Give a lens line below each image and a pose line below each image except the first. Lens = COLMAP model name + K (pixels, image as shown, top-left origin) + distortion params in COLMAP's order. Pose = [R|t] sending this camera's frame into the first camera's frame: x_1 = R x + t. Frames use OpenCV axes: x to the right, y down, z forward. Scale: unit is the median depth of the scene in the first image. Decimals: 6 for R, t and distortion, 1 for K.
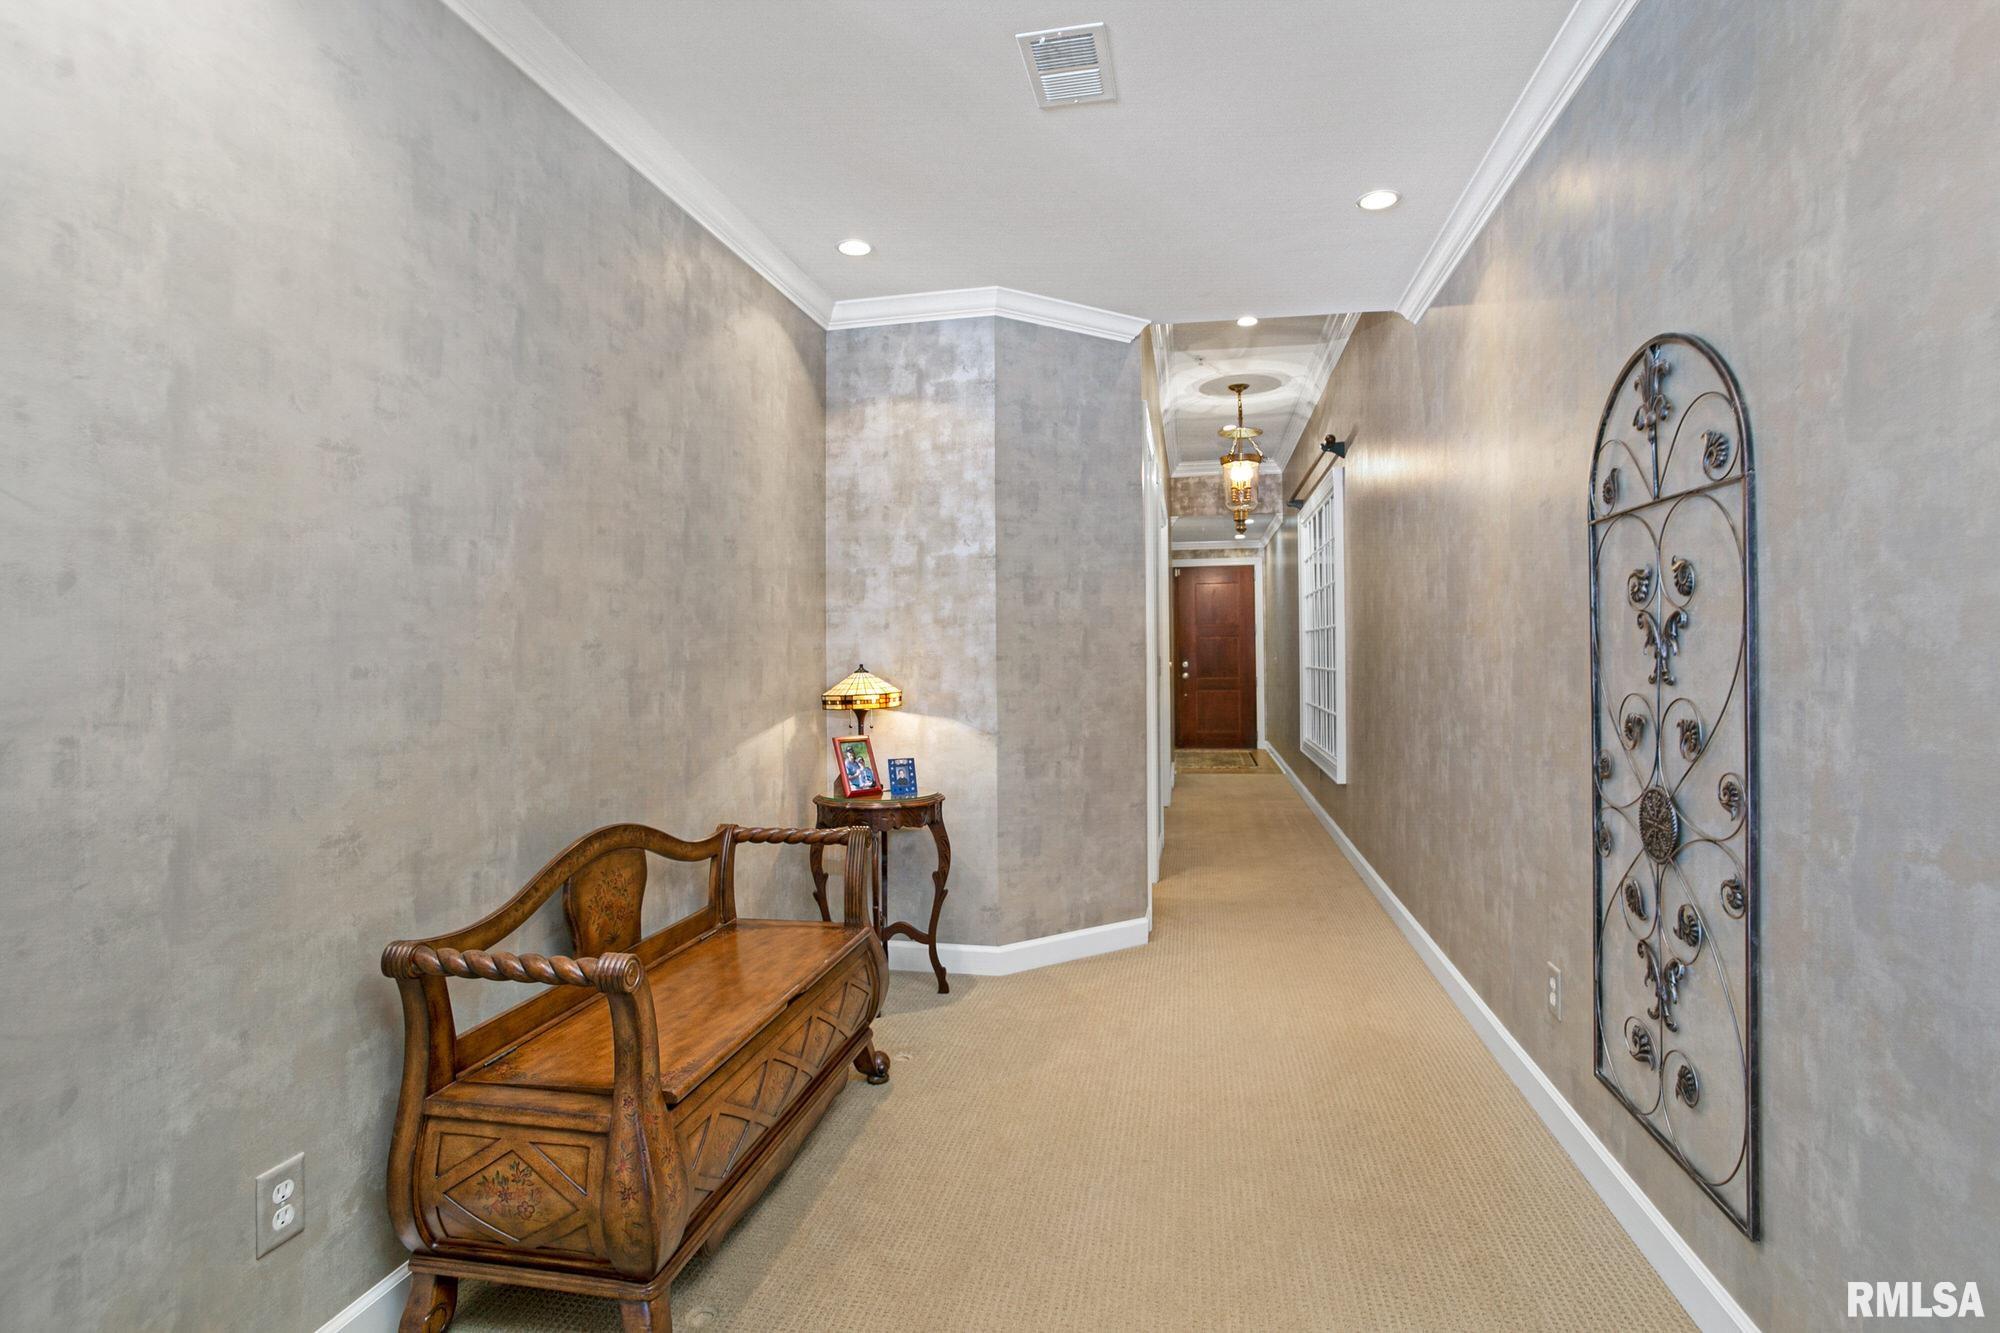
lens RADIAL K [[974.5, 0, 993.4], [0, 974.5, 645.5], [0, 0, 1]] dist [-0.050893, 0.028337]
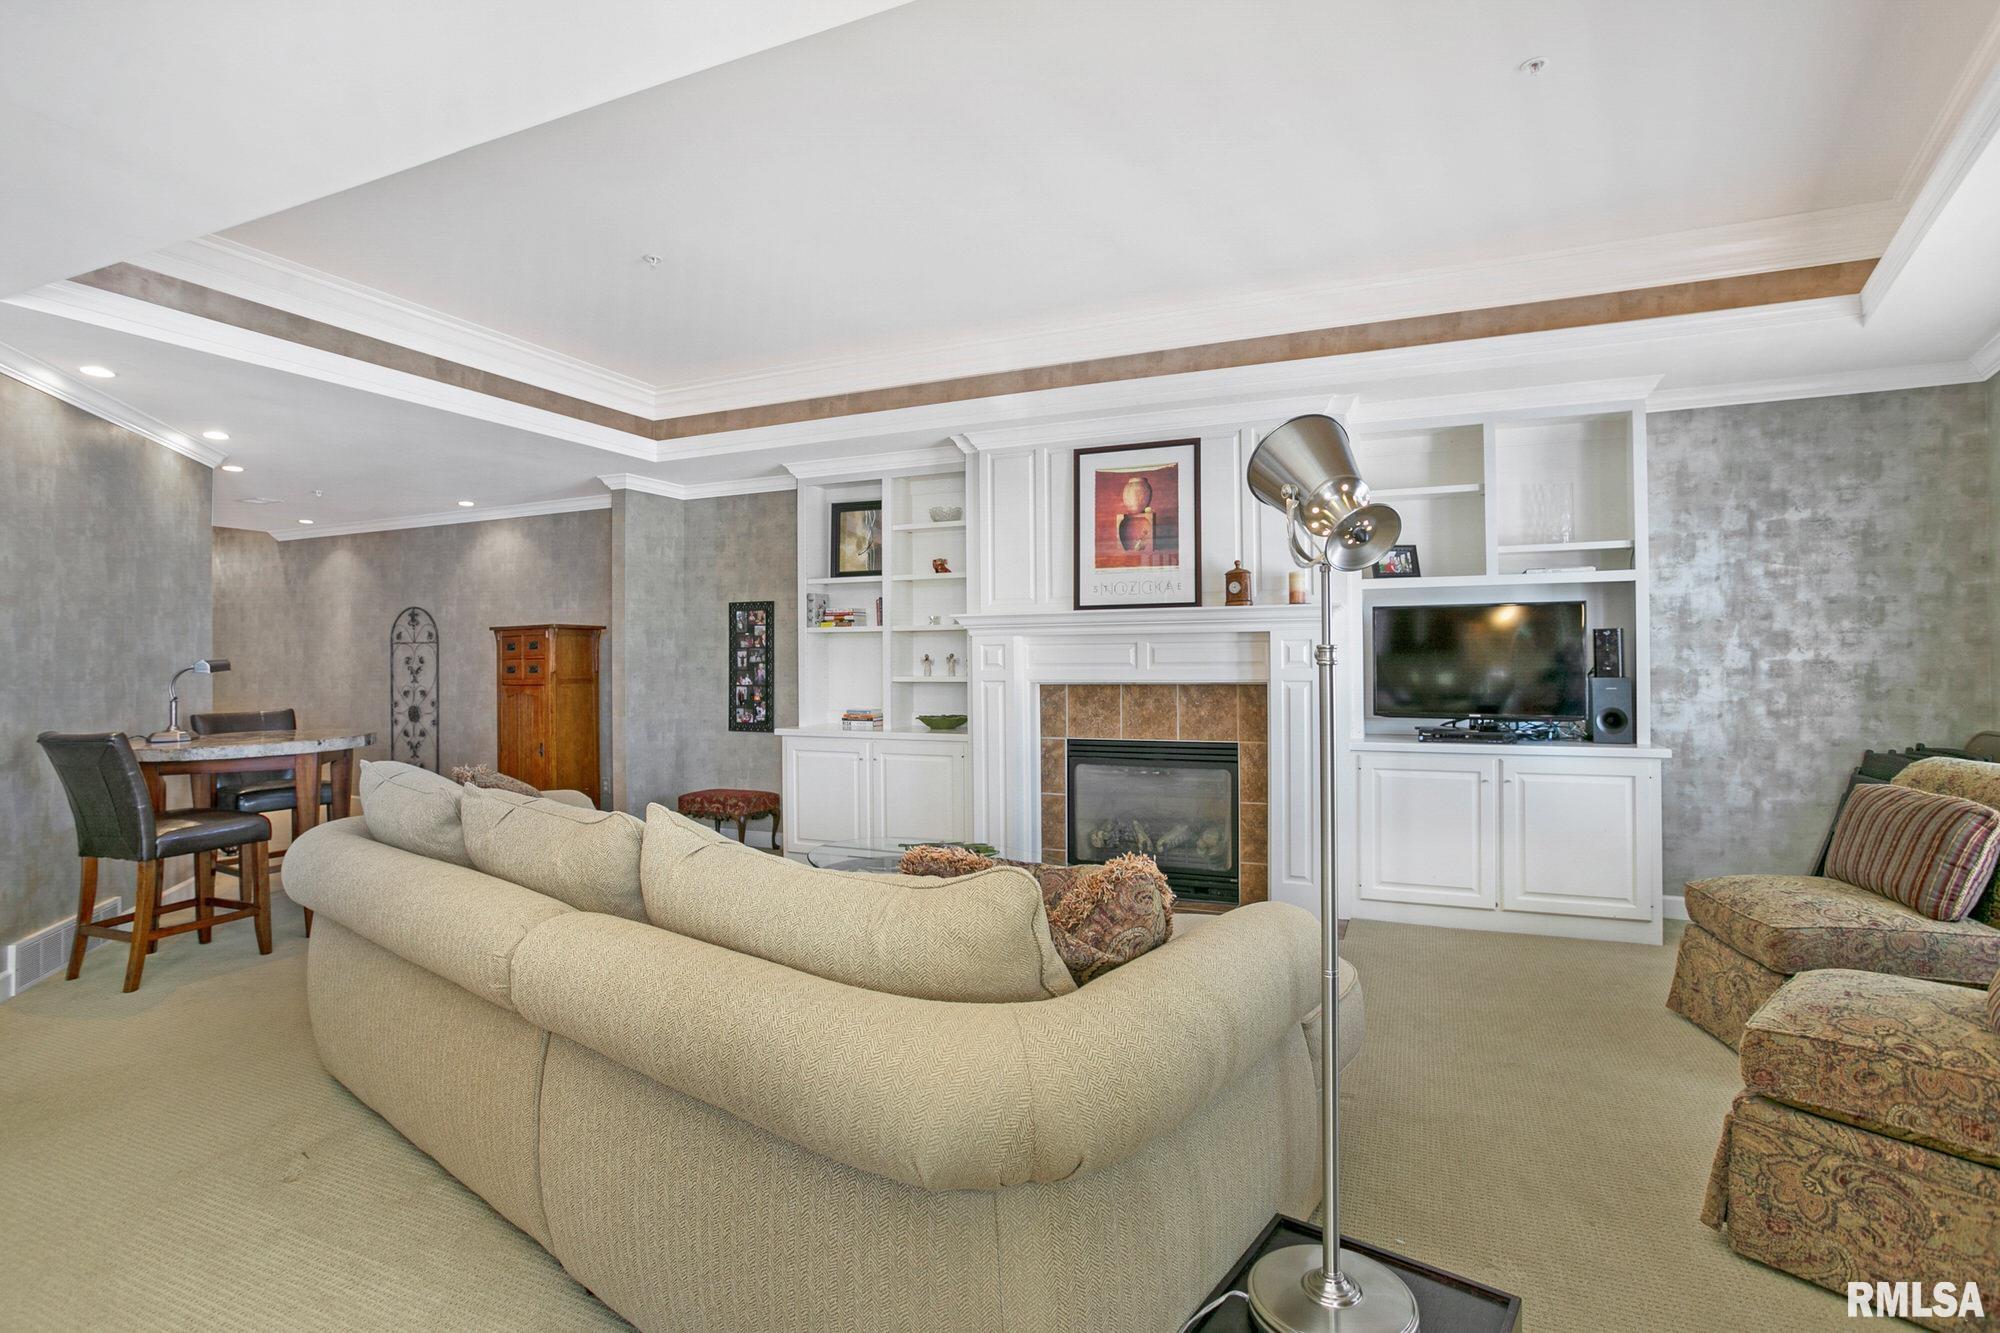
lens RADIAL K [[974.5, 0, 993.4], [0, 974.5, 645.5], [0, 0, 1]] dist [-0.050893, 0.028337]
pose [[0.215456, 0.017533, 0.976356, -1.568559], [0.000356, 0.999837, -0.018033, -0.026017], [-0.976513, 0.004233, 0.215415, -1.322958]]
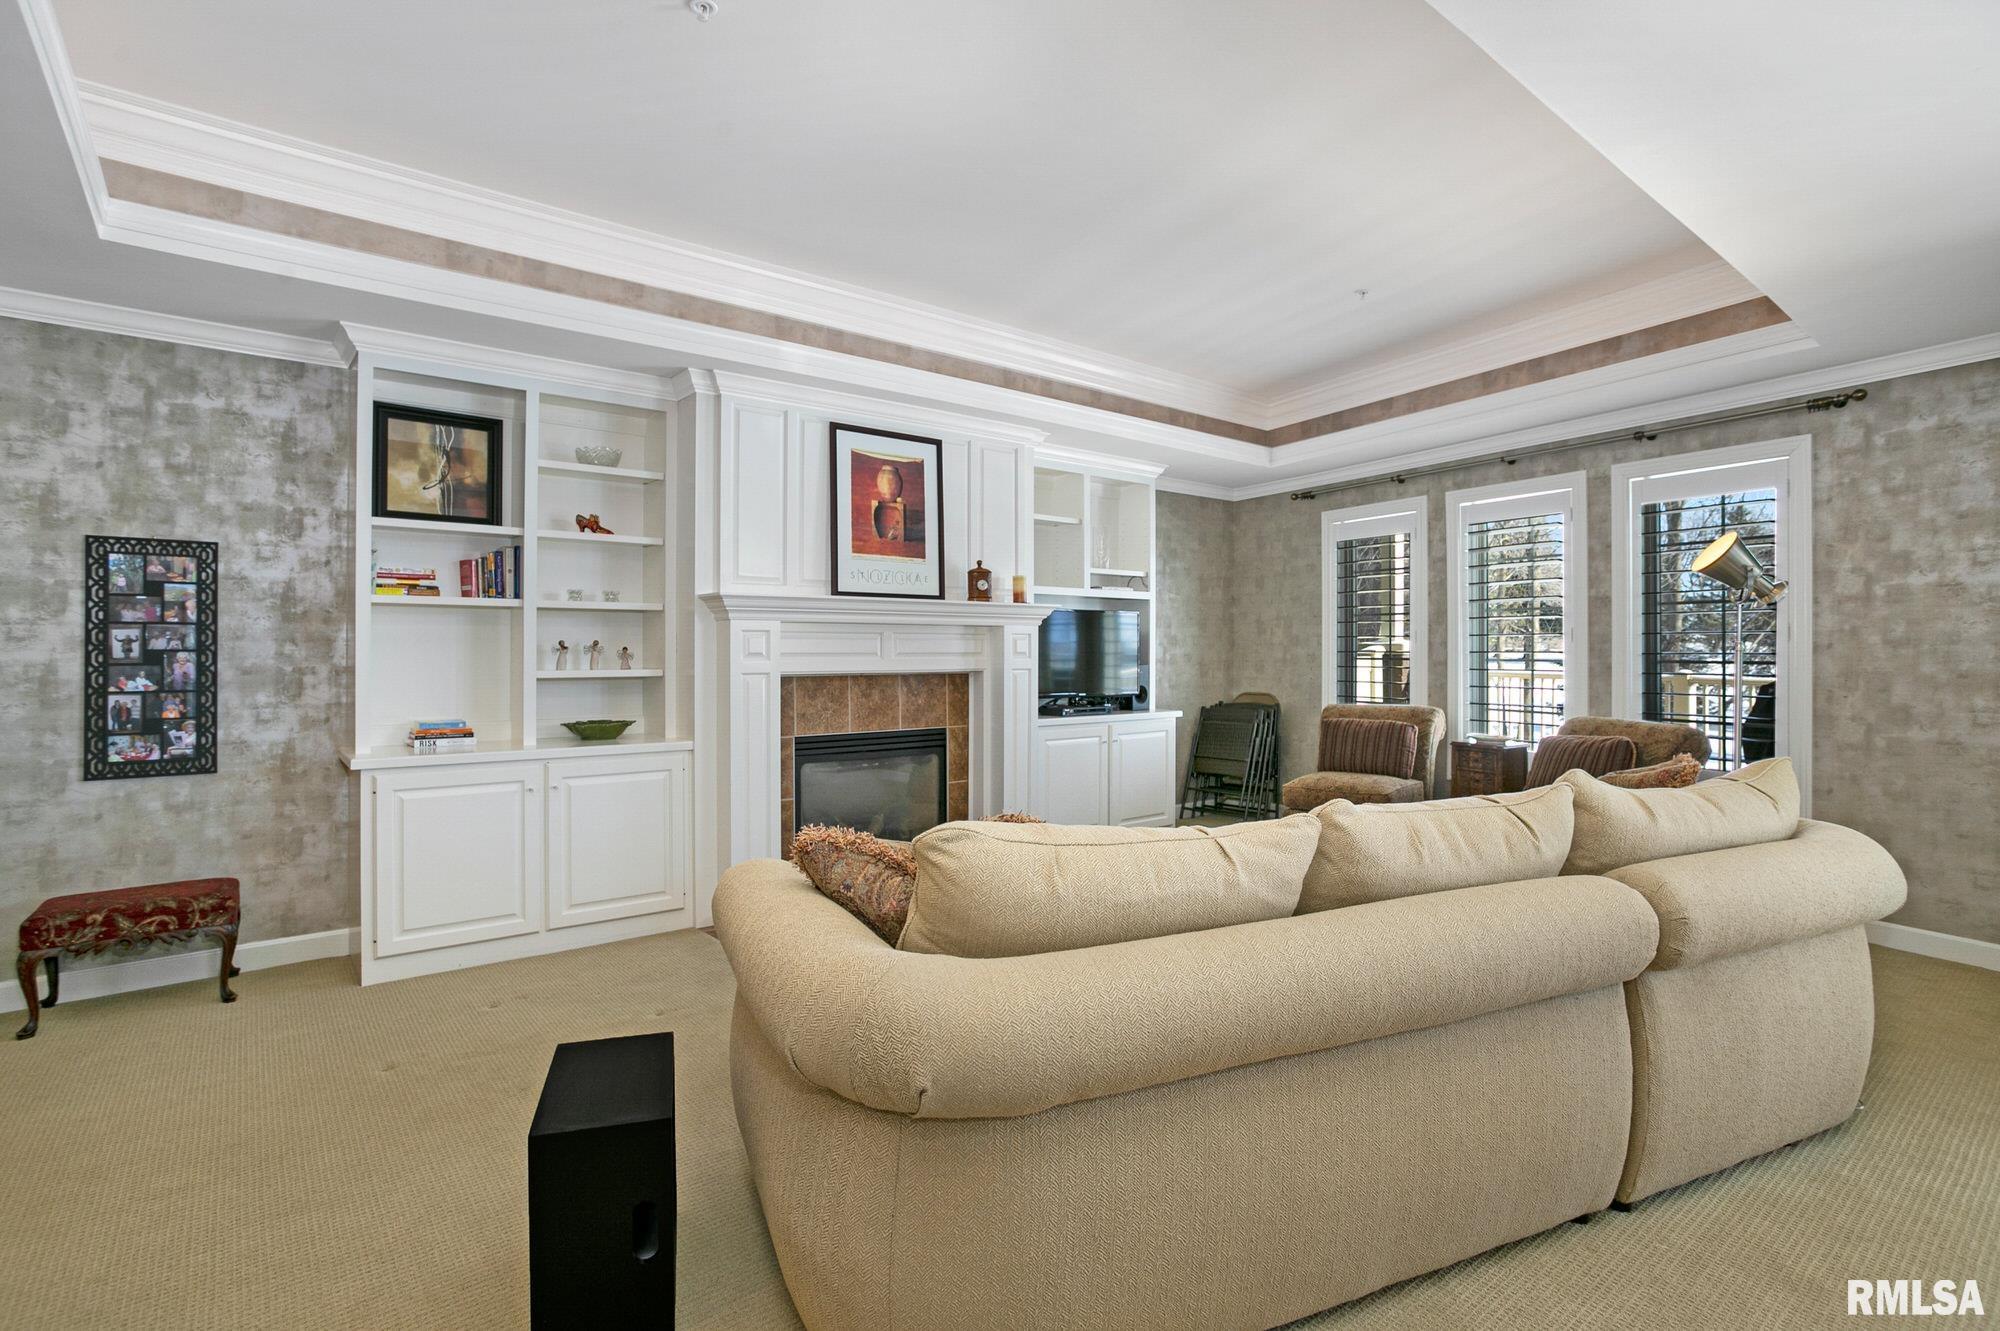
lens RADIAL K [[974.5, 0, 993.4], [0, 974.5, 644.5], [0, 0, 1]] dist [-0.050893, 0.028337]
pose [[-0.765066, 0.007052, 0.643913, -1.167111], [-0.001223, 0.999922, -0.012404, -0.021656], [-0.643951, -0.010277, -0.764998, -0.271759]]
